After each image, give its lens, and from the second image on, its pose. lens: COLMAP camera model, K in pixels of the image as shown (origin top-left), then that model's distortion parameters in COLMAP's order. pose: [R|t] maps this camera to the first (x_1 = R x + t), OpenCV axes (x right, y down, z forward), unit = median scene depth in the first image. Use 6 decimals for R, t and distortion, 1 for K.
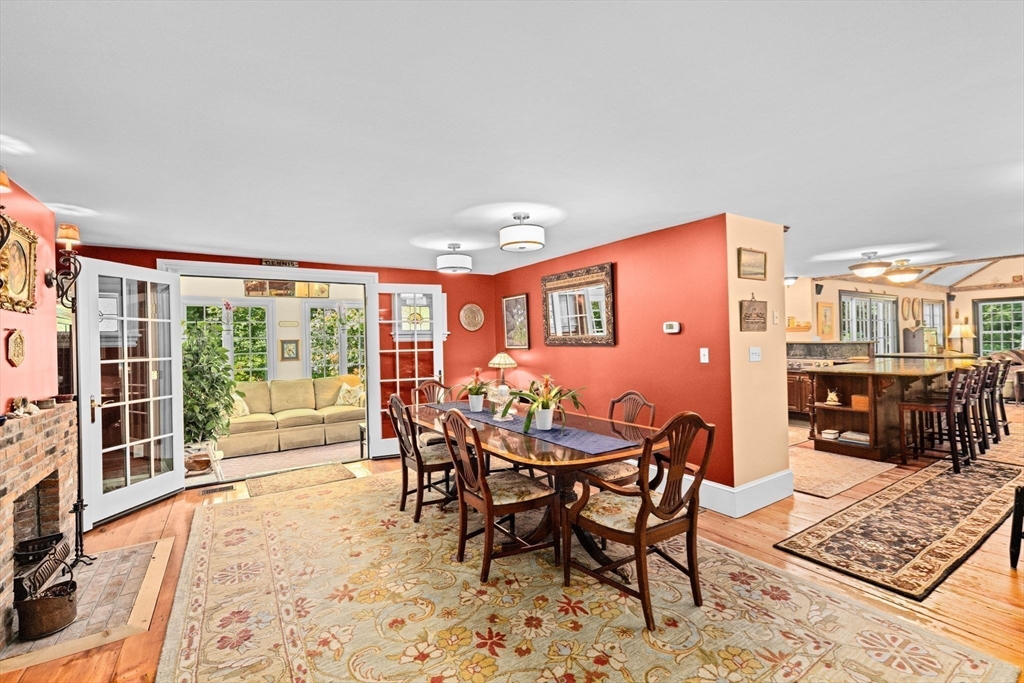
lens RADIAL K [[440.1, 0, 511.0], [0, 440.1, 337.0], [0, 0, 1]] dist [0.003727, 0.001277]
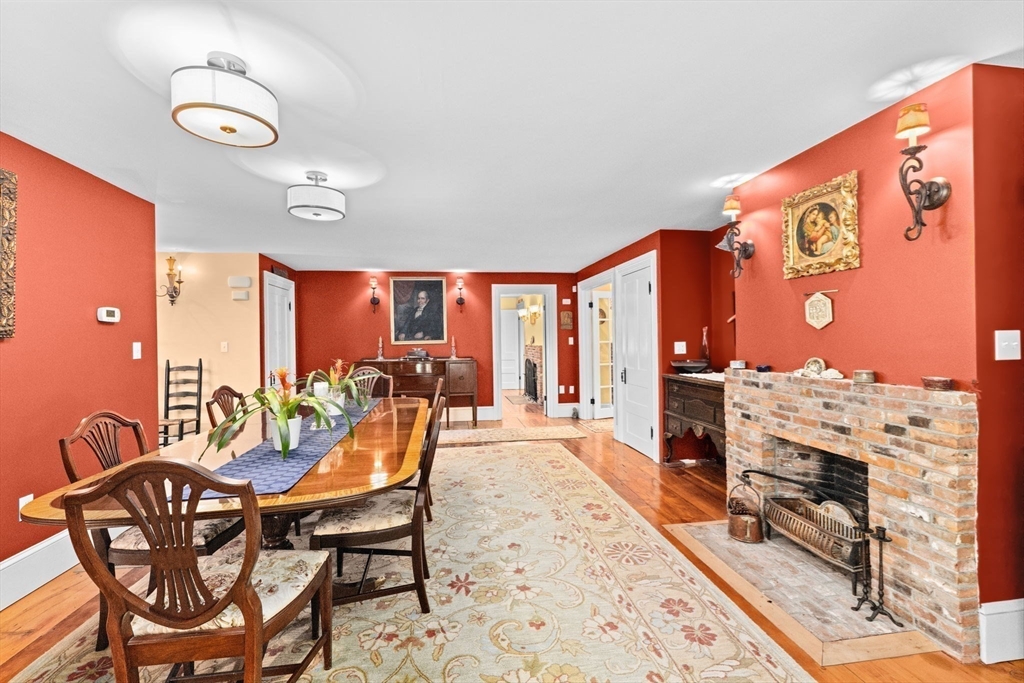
lens RADIAL K [[440.1, 0, 511.4], [0, 440.1, 339.5], [0, 0, 1]] dist [0.003727, 0.001277]
pose [[-0.909454, 0.036754, 0.414177, -0.243376], [0.033663, 0.999324, -0.014764, 0.022961], [-0.414440, 0.000515, -0.910077, 0.601765]]
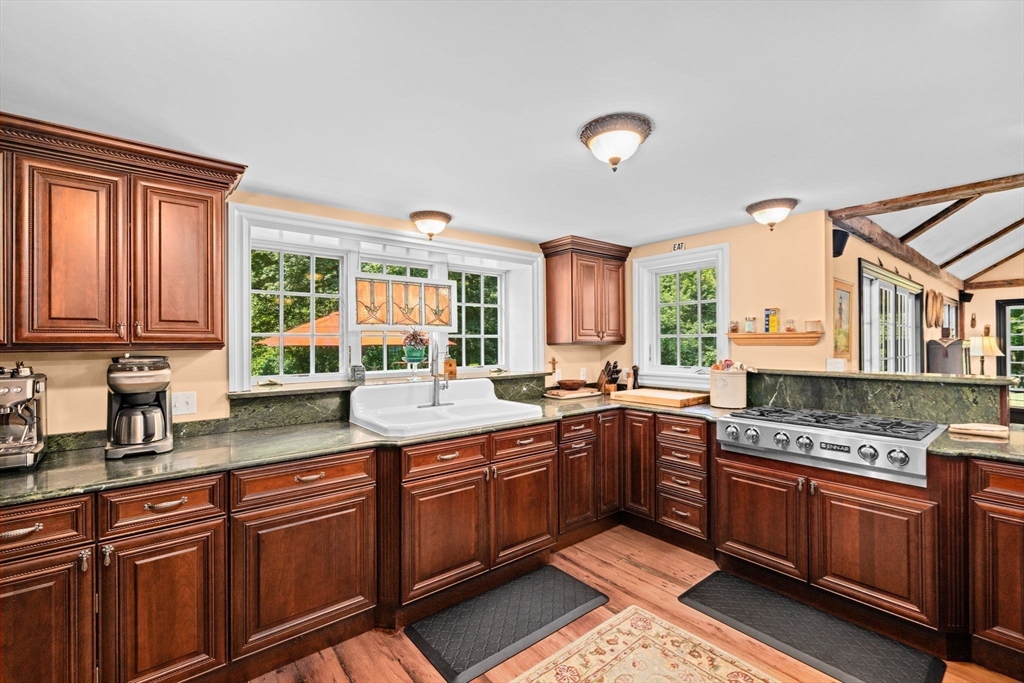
lens RADIAL K [[440.1, 0, 511.3], [0, 440.1, 341.6], [0, 0, 1]] dist [0.003727, 0.001277]
pose [[0.994989, 0.017767, 0.098398, 0.309343], [-0.017902, 0.999840, 0.000489, -0.009944], [-0.098373, -0.002248, 0.995147, 0.538665]]
